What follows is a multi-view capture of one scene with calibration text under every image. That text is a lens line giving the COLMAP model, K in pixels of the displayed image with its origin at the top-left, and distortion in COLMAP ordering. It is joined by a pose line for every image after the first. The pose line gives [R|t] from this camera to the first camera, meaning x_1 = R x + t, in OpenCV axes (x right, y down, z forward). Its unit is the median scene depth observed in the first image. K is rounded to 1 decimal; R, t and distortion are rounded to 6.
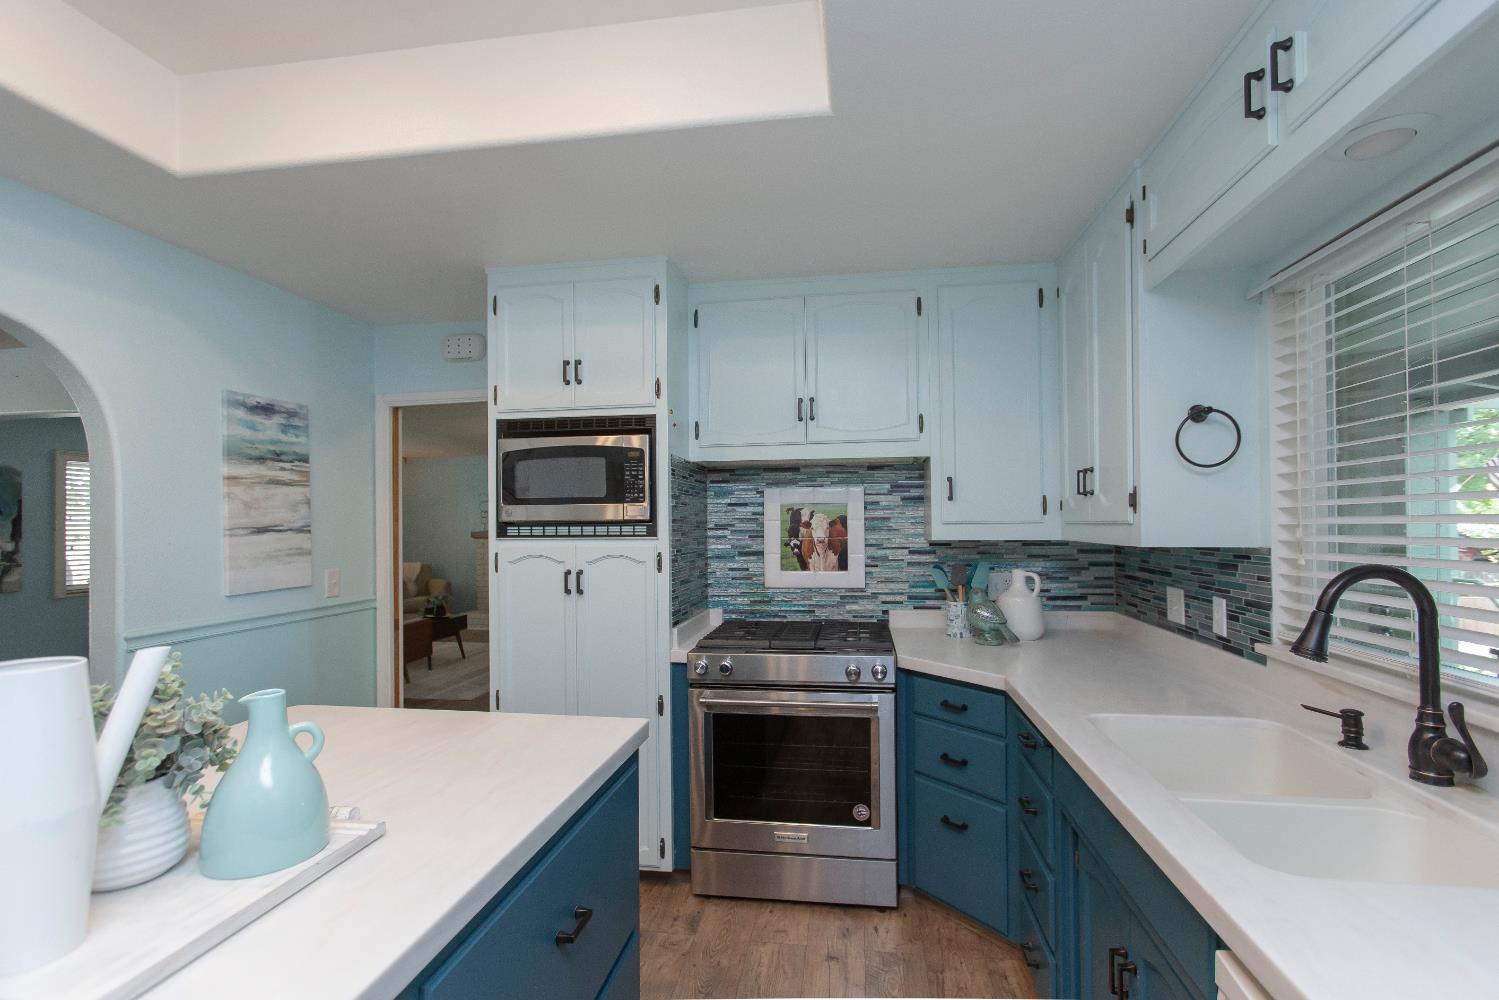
lens RADIAL K [[693.0, 0, 757.2], [0, 693.0, 511.9], [0, 0, 1]] dist [-0.003110, 0.003862]
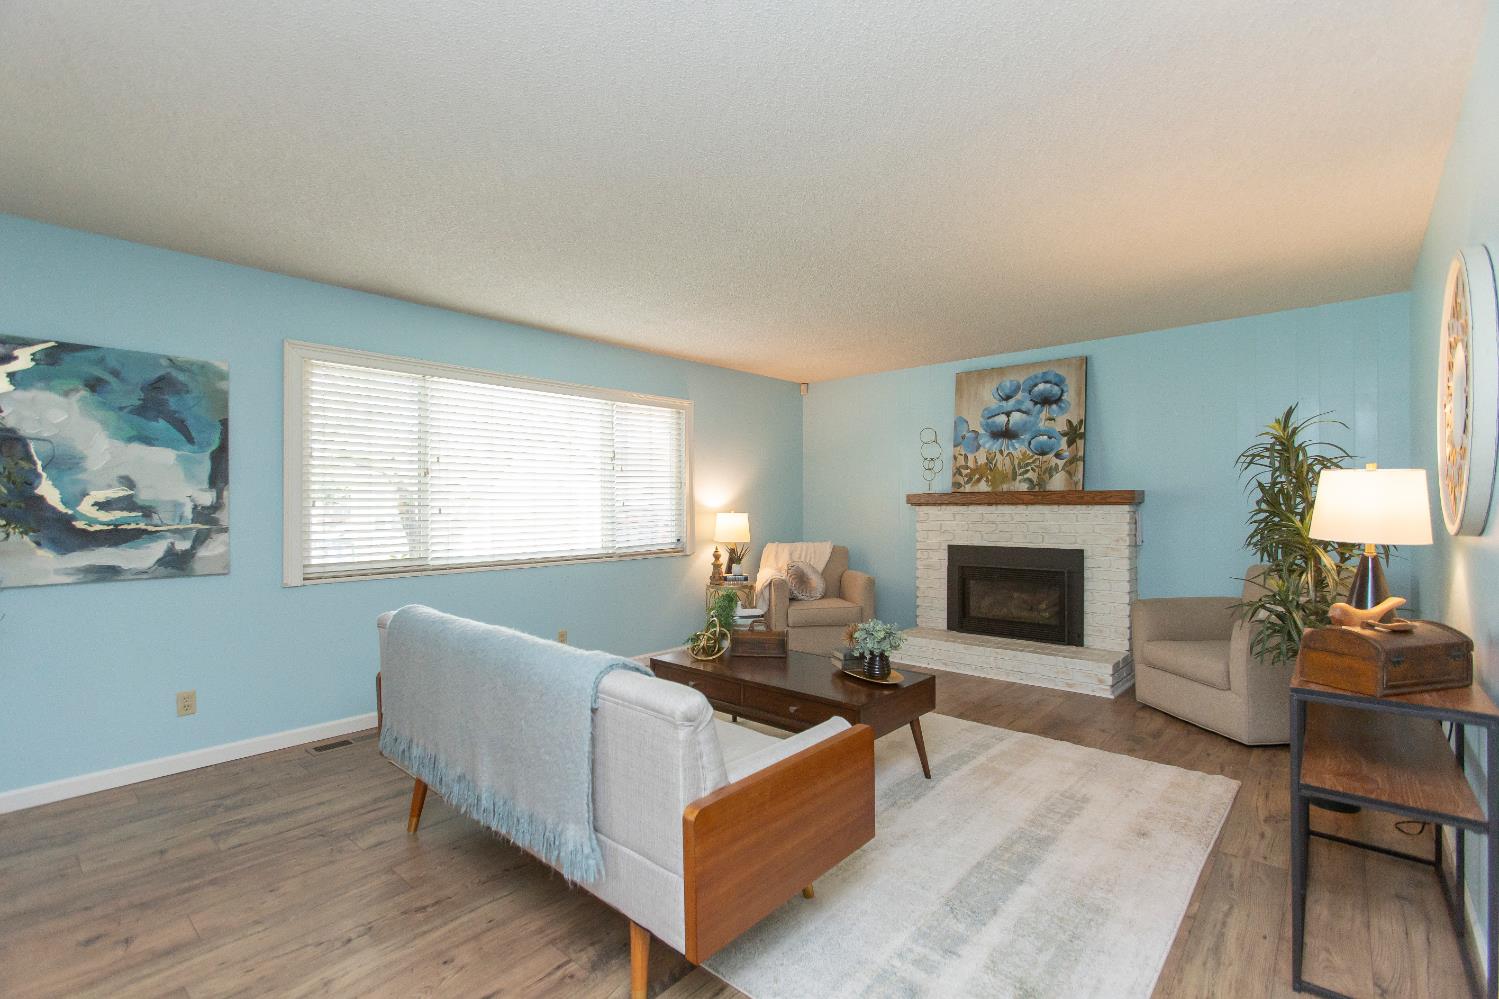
lens RADIAL K [[693.0, 0, 751.1], [0, 693.0, 506.2], [0, 0, 1]] dist [-0.003110, 0.003862]
pose [[0.848219, 0.014328, -0.529451, -0.366406], [-0.000461, 0.999654, 0.026314, 0.041104], [0.529645, -0.022076, 0.847932, 0.734775]]
